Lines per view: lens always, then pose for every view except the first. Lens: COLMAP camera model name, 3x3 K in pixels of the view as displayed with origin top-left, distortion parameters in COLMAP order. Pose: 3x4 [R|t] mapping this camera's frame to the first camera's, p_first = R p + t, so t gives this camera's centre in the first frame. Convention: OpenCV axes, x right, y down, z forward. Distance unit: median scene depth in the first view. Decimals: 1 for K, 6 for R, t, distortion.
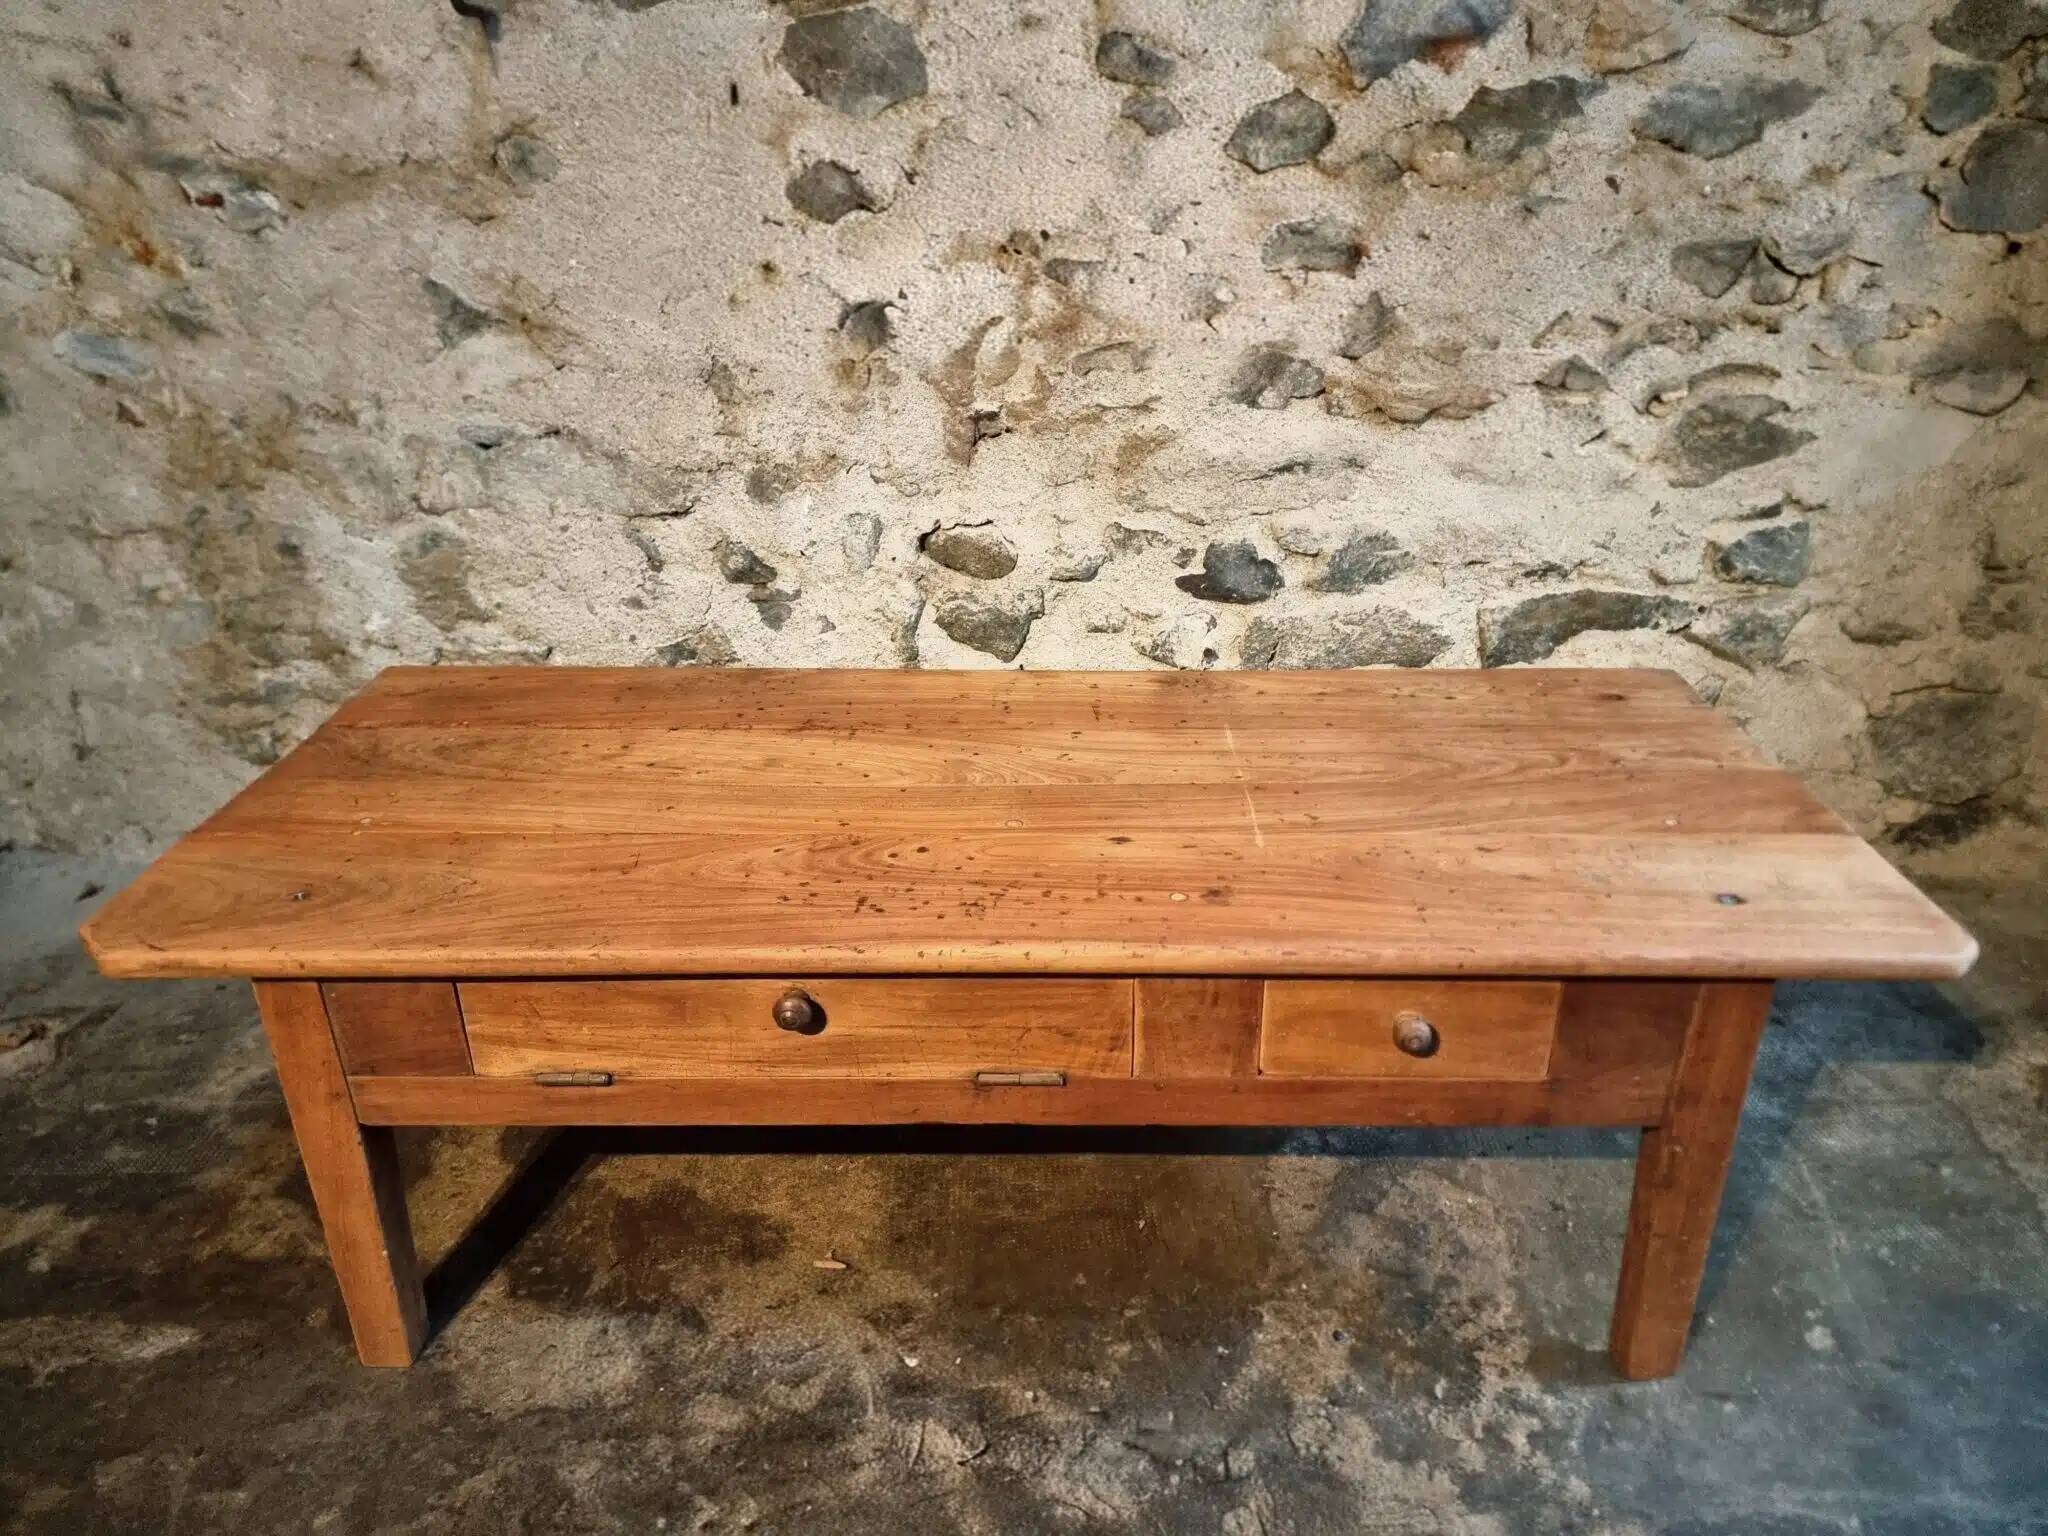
lens RADIAL K [[1439.8, 0, 1039.1], [0, 1439.8, 770.5], [0, 0, 1]] dist [0.083556, -0.083775]
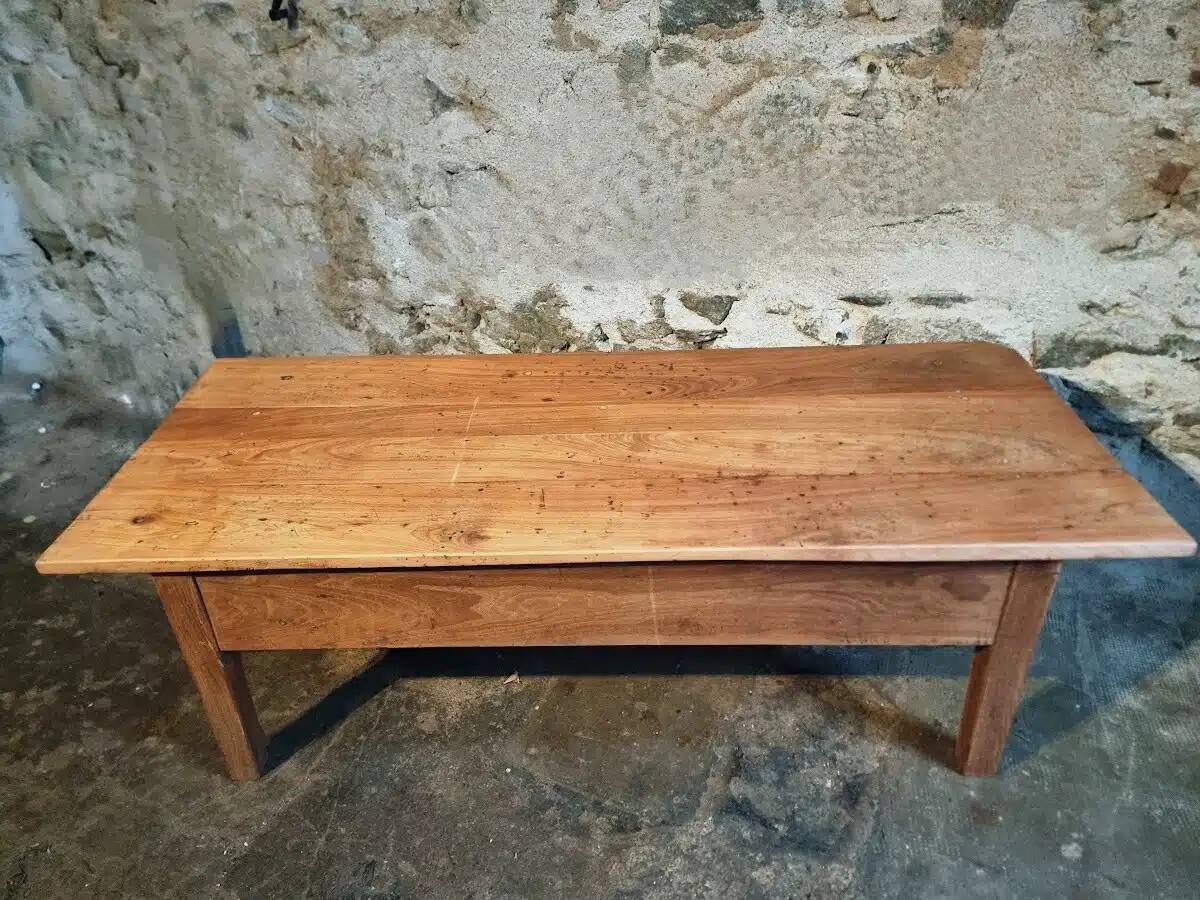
lens RADIAL K [[870.3, 0, 592.9], [0, 870.3, 448.4], [0, 0, 1]] dist [0.085195, -0.068255]
pose [[0.927339, 0.170541, -0.333105, 0.211987], [-0.130245, 0.981556, 0.139940, -0.060059], [0.350827, -0.086387, 0.932447, 0.002602]]
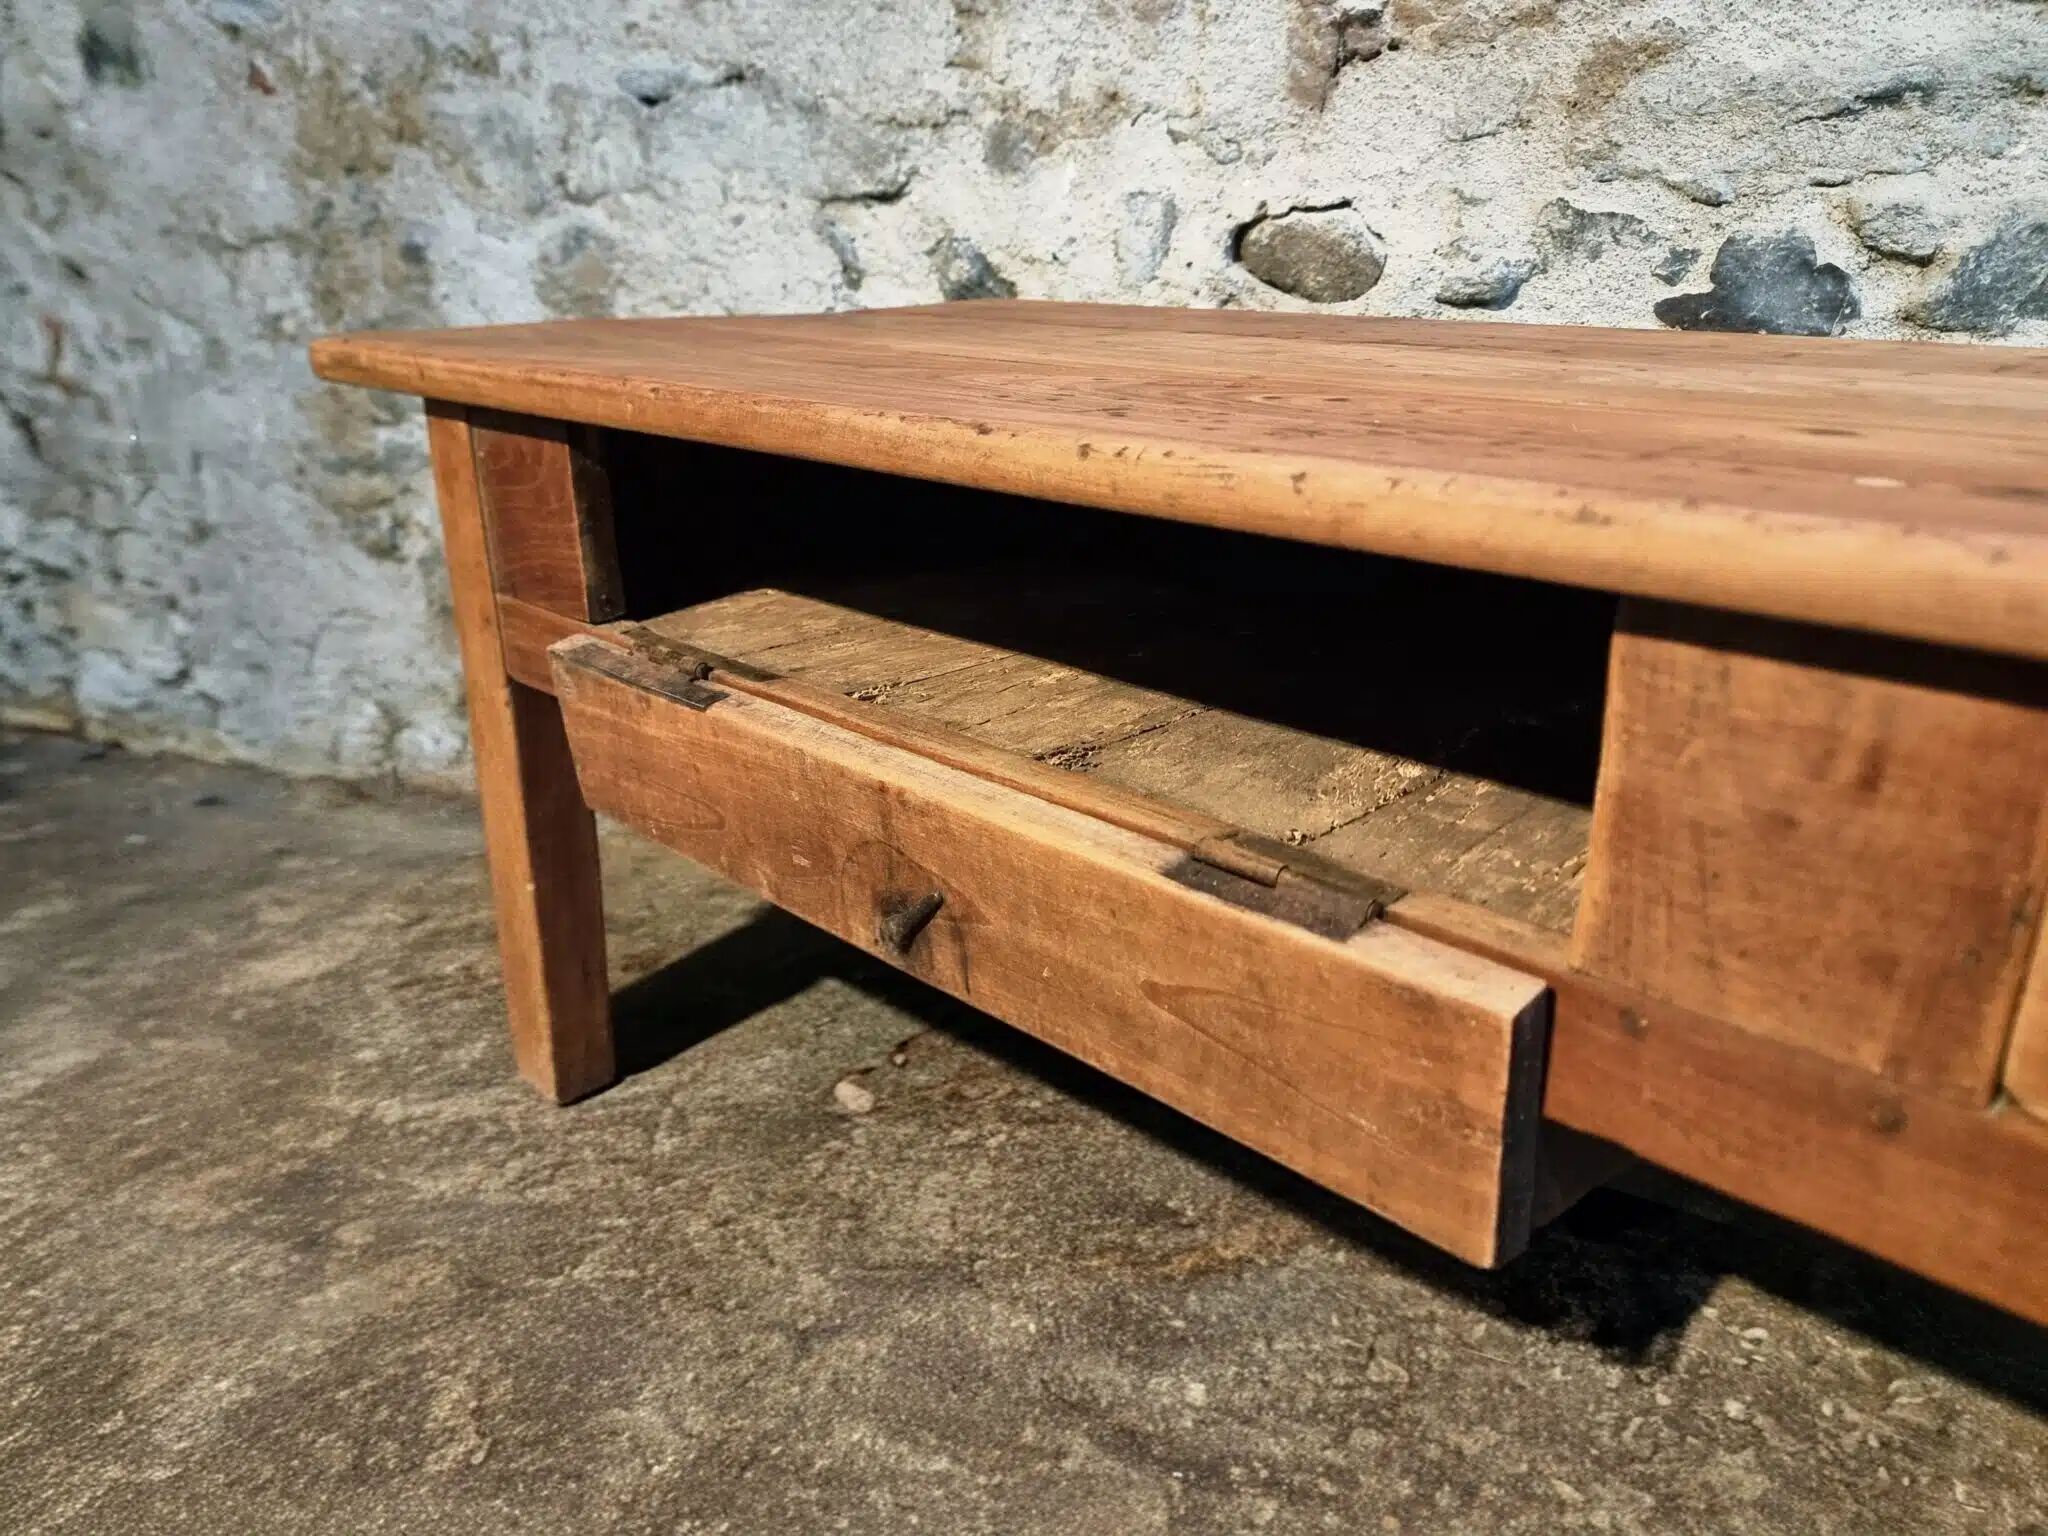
lens RADIAL K [[1457.0, 0, 1011.6], [0, 1457.0, 764.4], [0, 0, 1]] dist [0.060844, -0.055177]
pose [[0.960313, 0.100425, -0.260220, 0.016943], [-0.119193, 0.991214, -0.057336, 0.124192], [0.252176, 0.086077, 0.963845, 0.365291]]
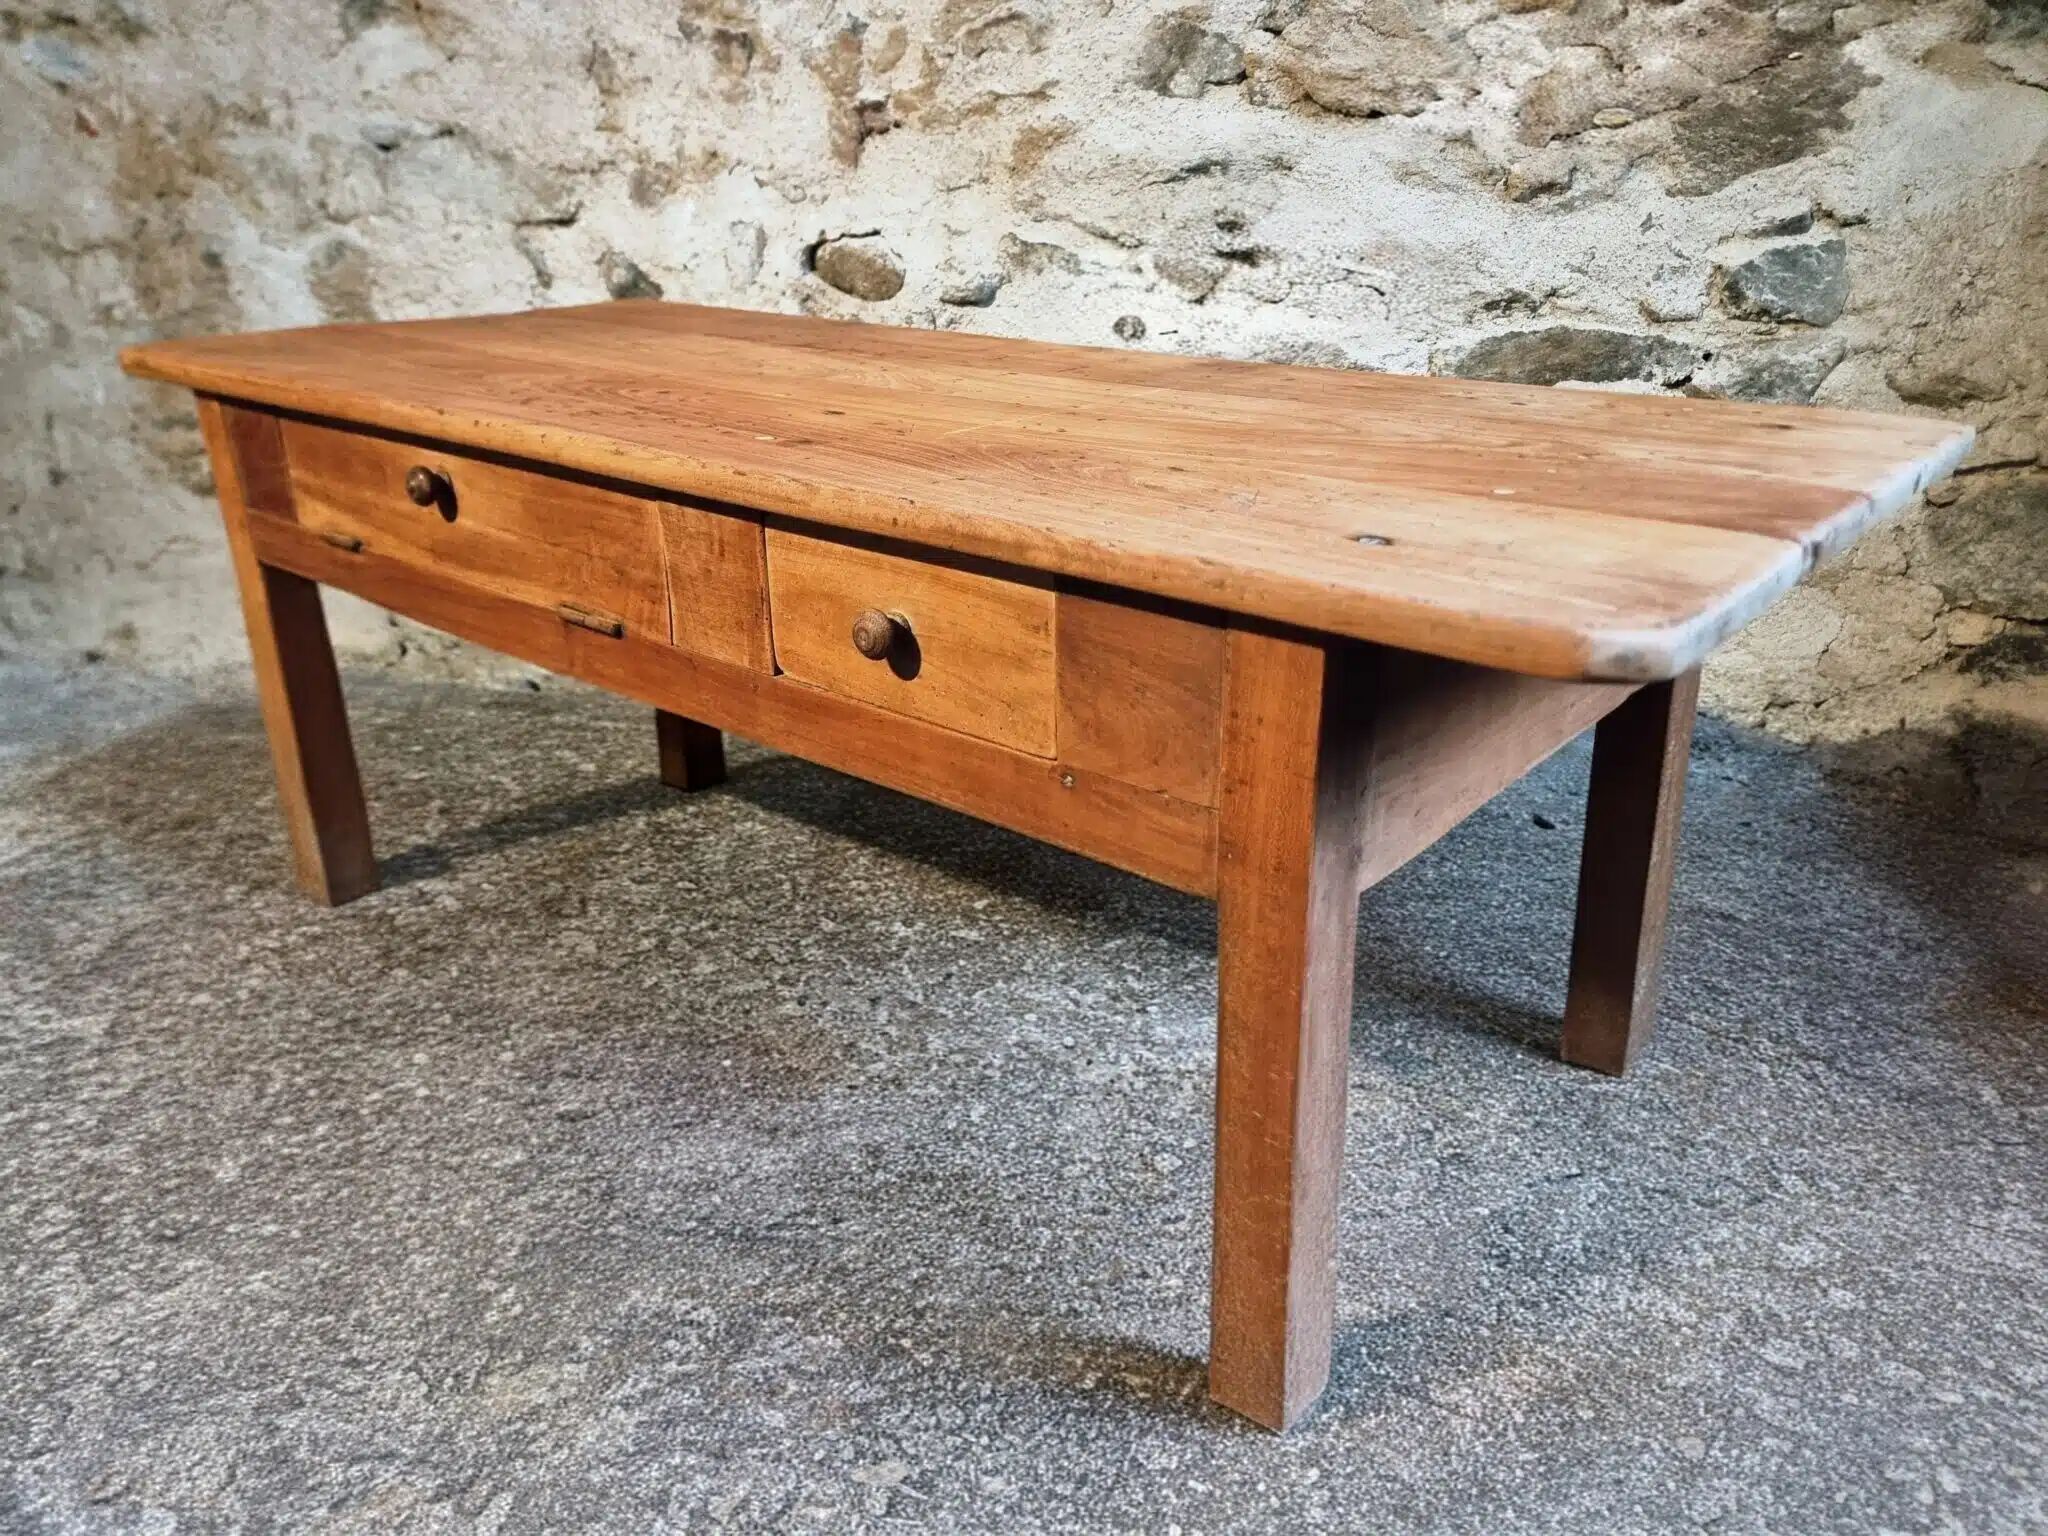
lens RADIAL K [[1449.9, 0, 1032.0], [0, 1449.9, 765.0], [0, 0, 1]] dist [0.066275, -0.064825]
pose [[0.979366, 0.078987, -0.186020, 0.257850], [-0.084660, 0.996150, -0.022737, 0.173291], [0.183508, 0.038016, 0.982283, 0.127779]]
